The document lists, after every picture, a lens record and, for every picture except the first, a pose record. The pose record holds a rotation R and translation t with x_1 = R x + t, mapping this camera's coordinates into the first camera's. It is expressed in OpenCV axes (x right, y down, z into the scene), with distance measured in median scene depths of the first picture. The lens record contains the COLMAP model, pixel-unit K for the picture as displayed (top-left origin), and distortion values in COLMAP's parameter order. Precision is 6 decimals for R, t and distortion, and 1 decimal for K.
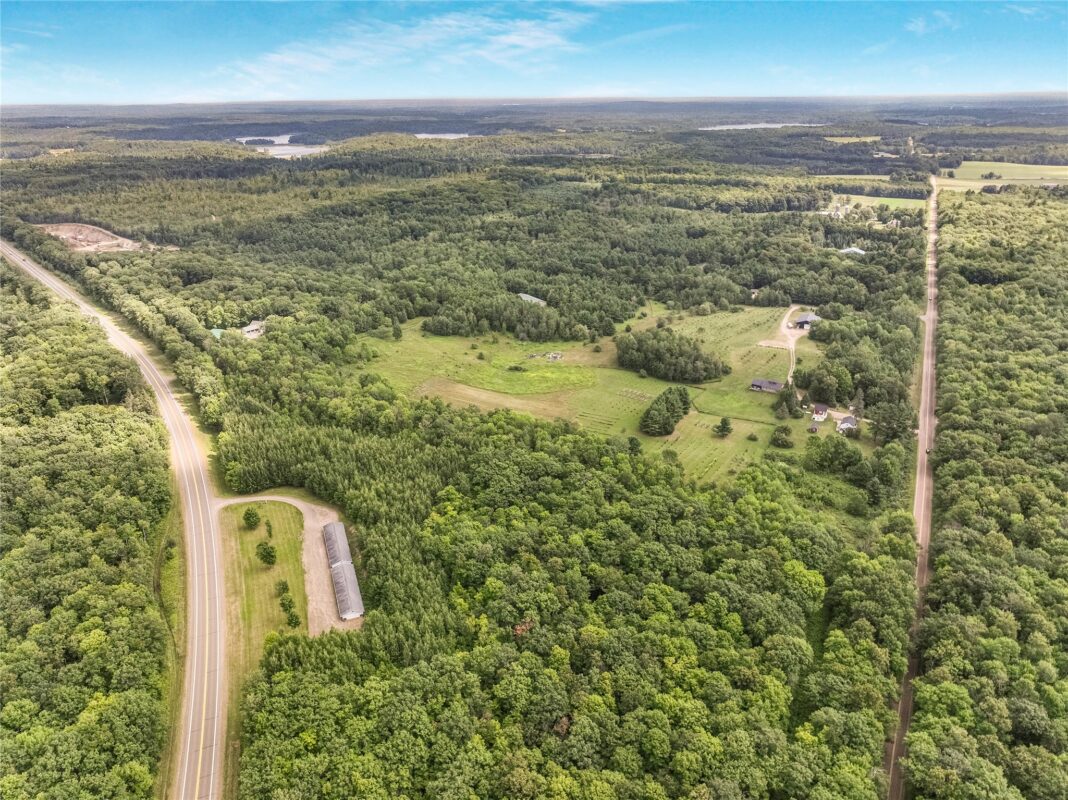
lens RADIAL K [[731.9, 0, 534.0], [0, 731.9, 400.0], [0, 0, 1]] dist [0.000475, 0.001066]
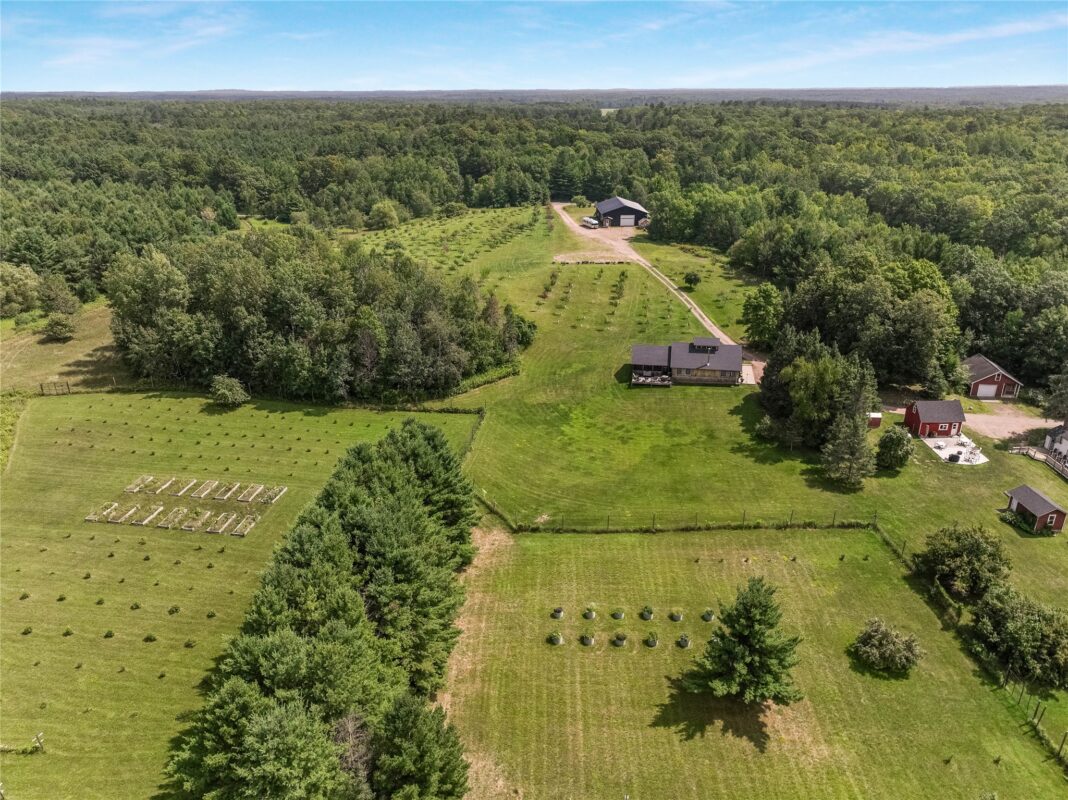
lens RADIAL K [[731.9, 0, 534.0], [0, 731.9, 400.0], [0, 0, 1]] dist [0.000475, 0.001066]
pose [[0.881203, -0.174473, 0.439364, 0.130945], [0.173683, 0.983890, 0.042362, -0.026122], [-0.439677, 0.038981, 0.897310, 0.730492]]
